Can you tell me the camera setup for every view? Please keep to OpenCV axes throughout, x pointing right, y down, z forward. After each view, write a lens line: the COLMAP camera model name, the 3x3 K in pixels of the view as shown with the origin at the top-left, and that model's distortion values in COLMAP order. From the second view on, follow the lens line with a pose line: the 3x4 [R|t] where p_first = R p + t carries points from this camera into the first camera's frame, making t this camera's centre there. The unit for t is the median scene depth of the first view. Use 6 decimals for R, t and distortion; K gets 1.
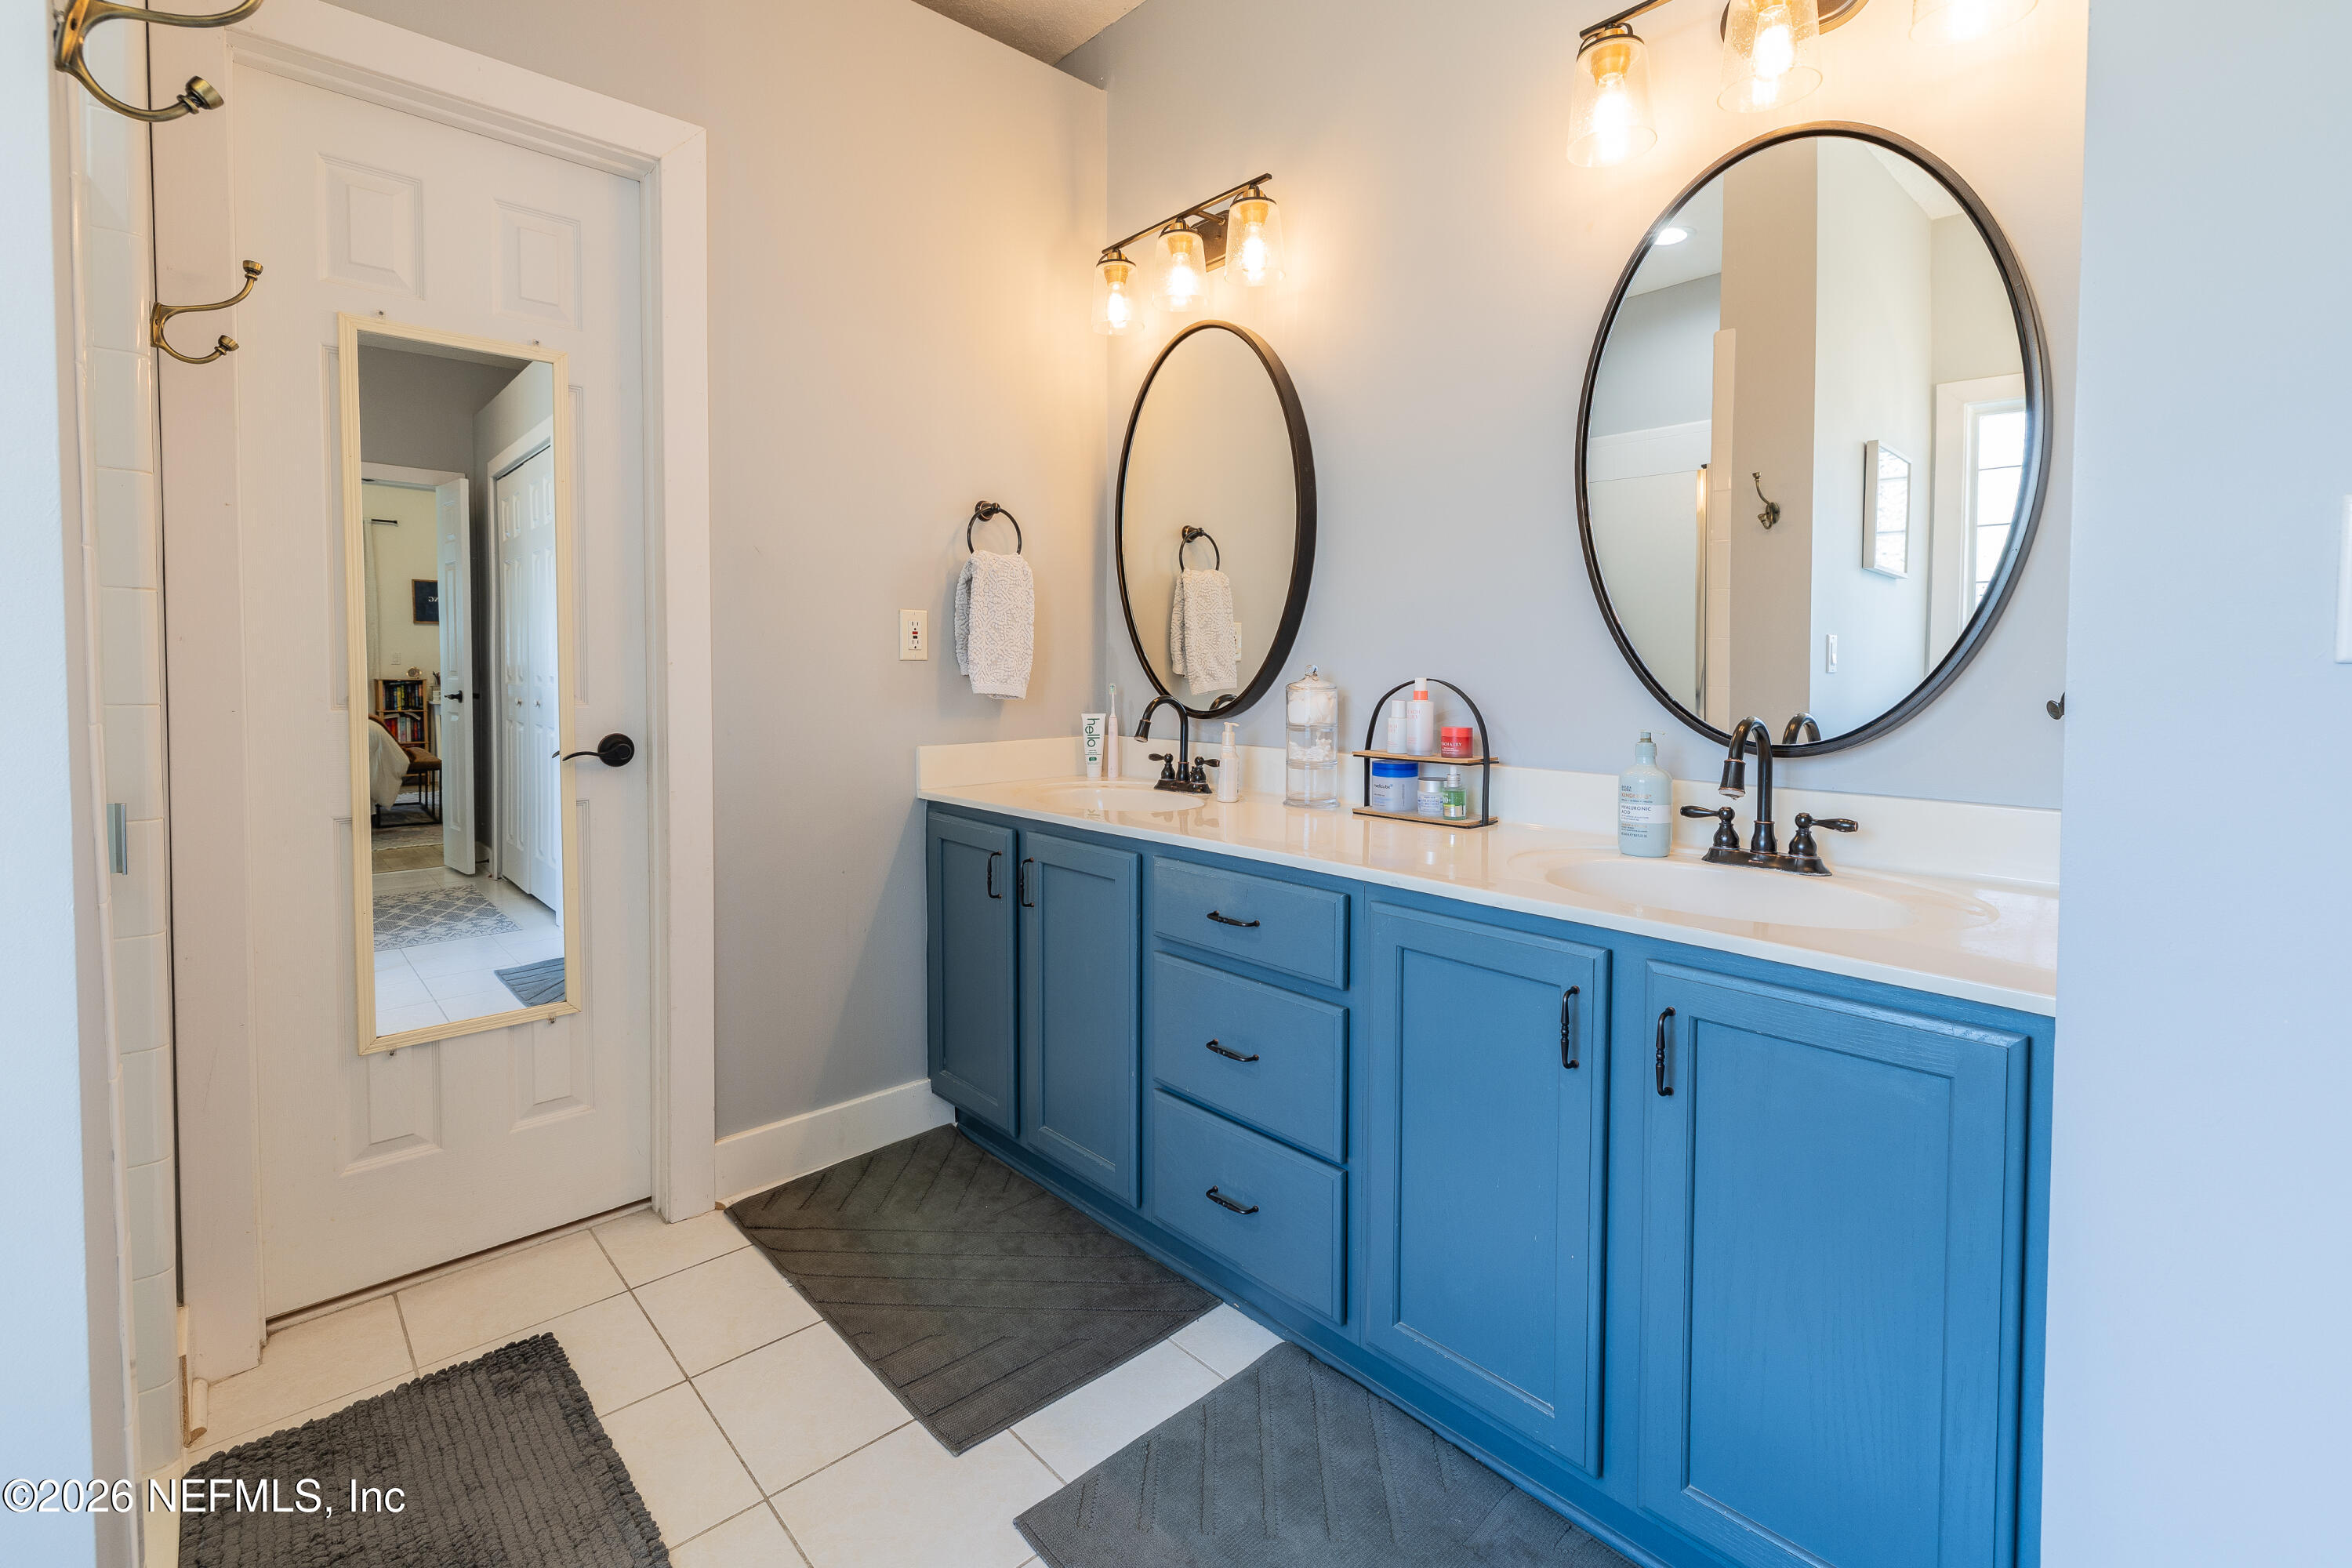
lens RADIAL K [[1049.4, 0, 1172.9], [0, 1049.4, 701.4], [0, 0, 1]] dist [-0.000347, 0.000324]
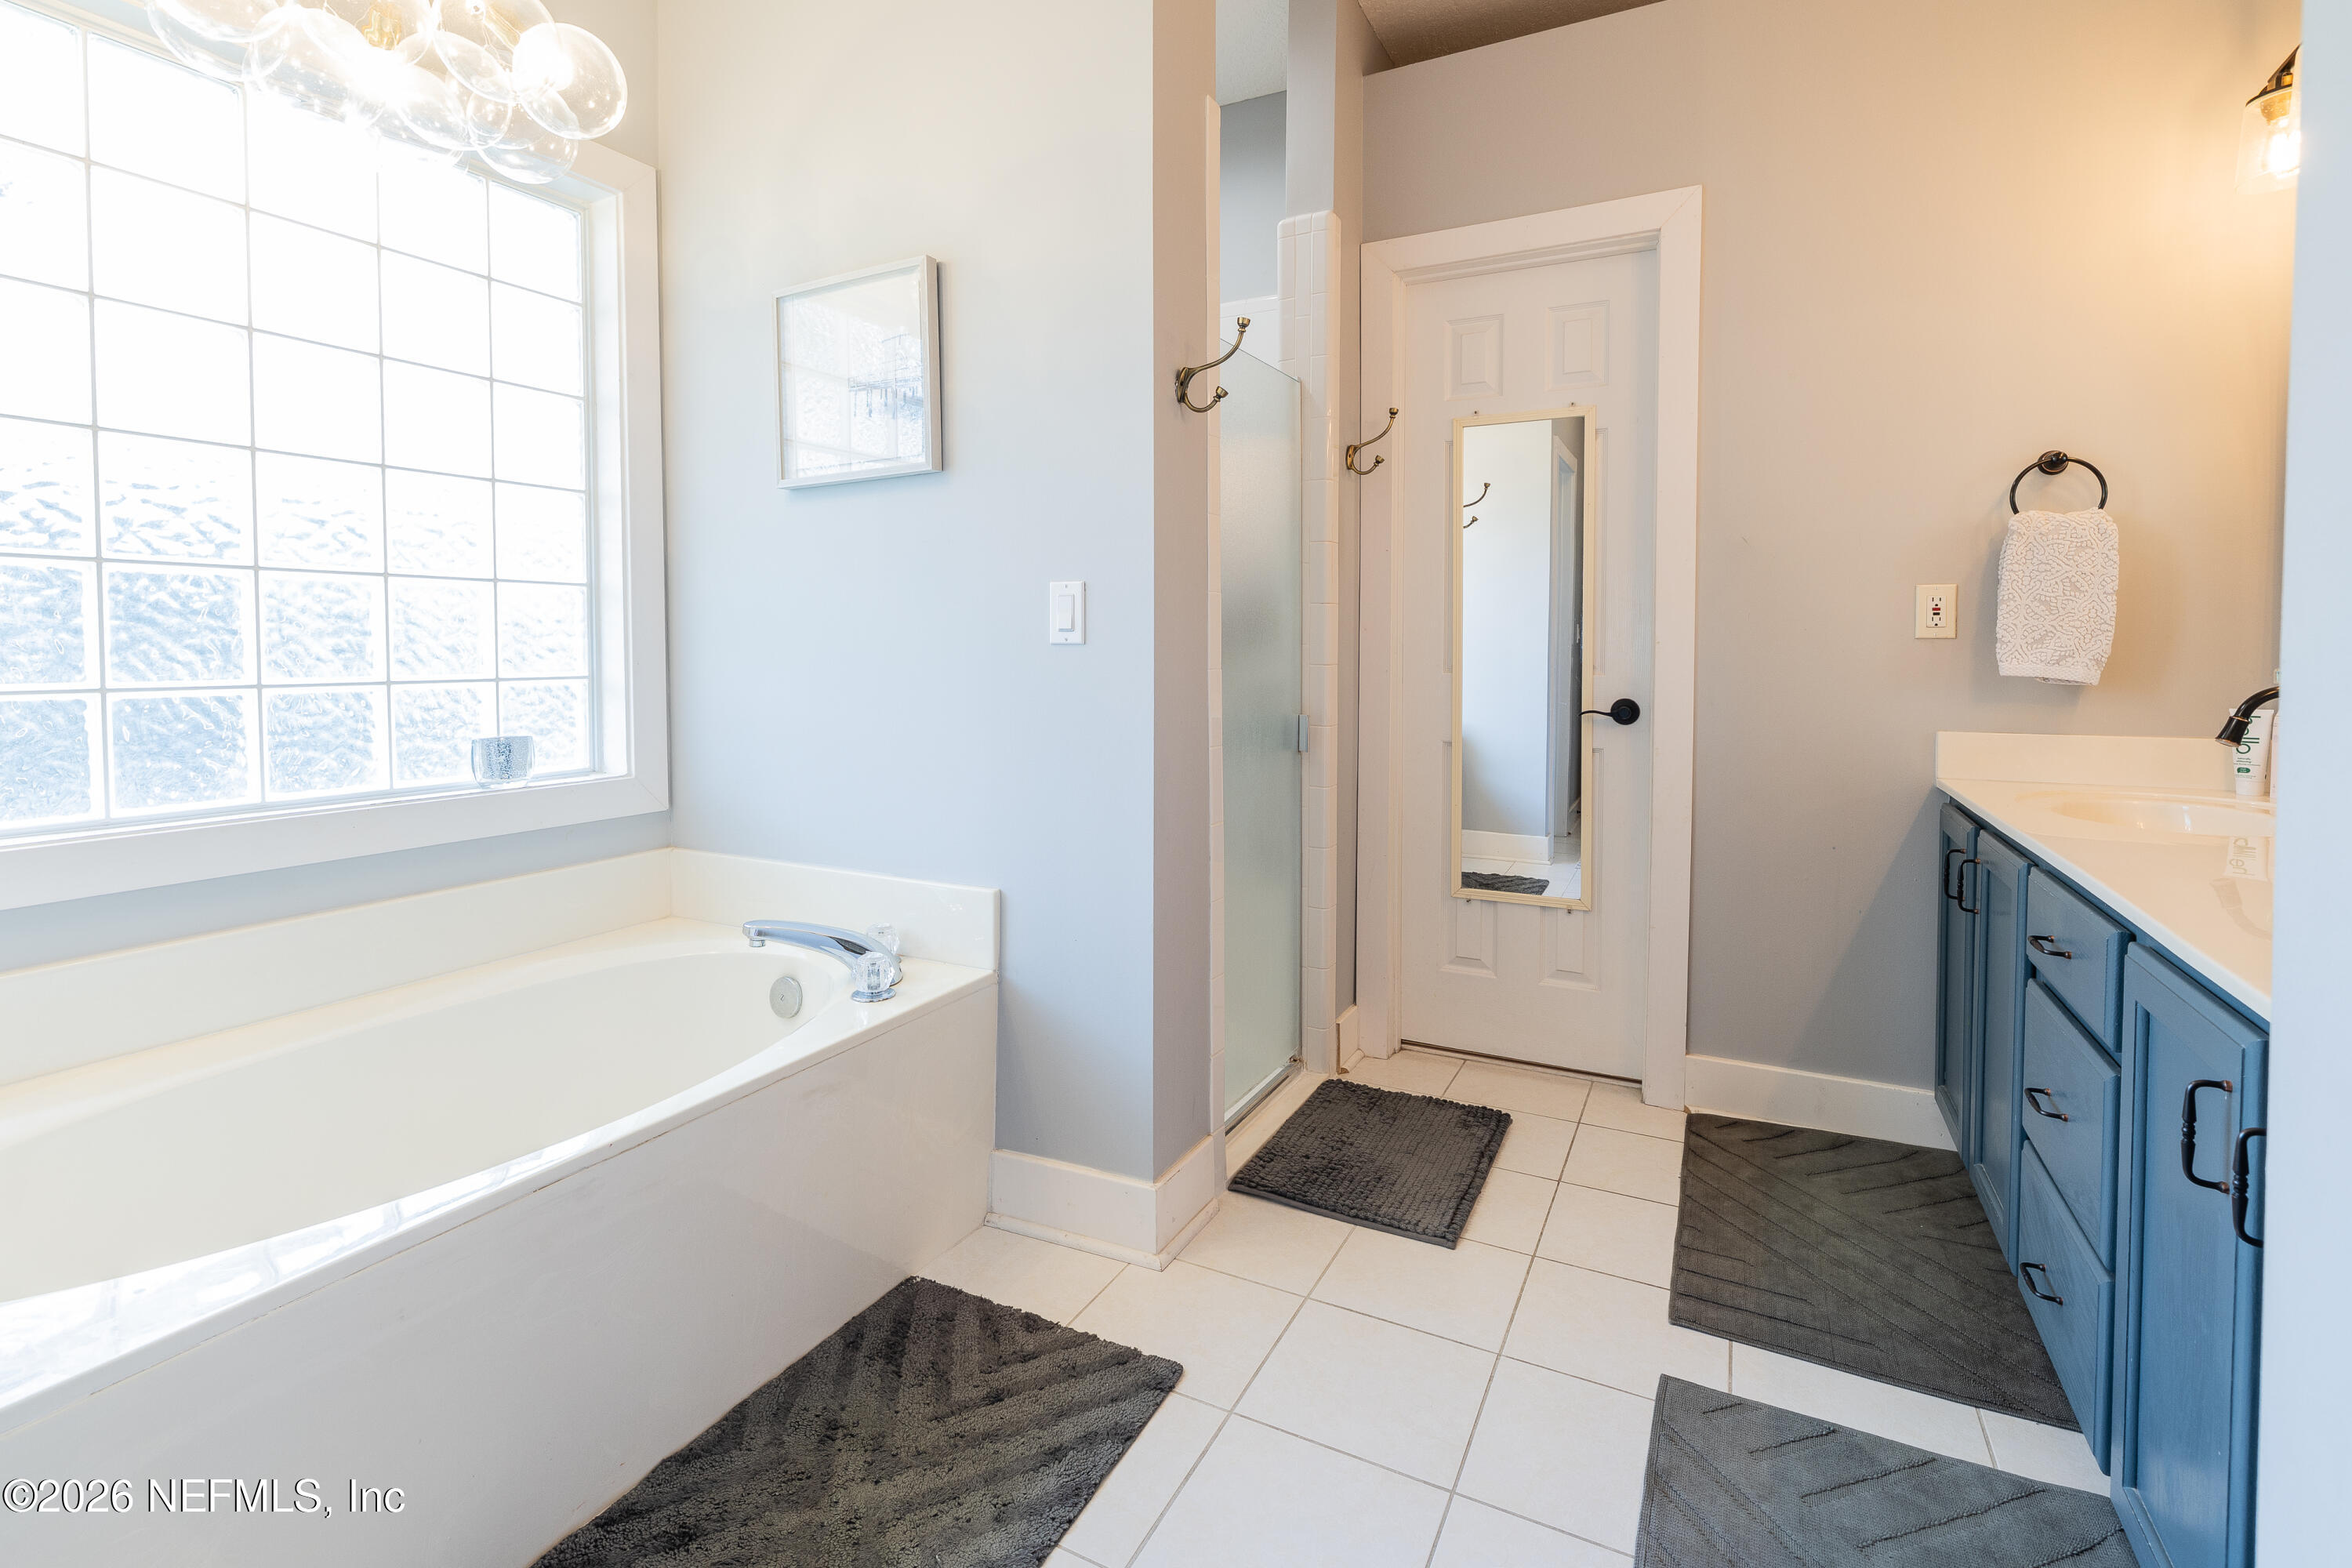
lens RADIAL K [[1057.1, 0, 1160.3], [0, 1057.1, 684.7], [0, 0, 1]] dist [-0.000718, 0.000535]
pose [[0.362852, 0.033806, -0.931233, 0.442076], [-0.032365, 0.999196, 0.023663, 0.002076], [0.931285, 0.021553, 0.363654, 0.022600]]
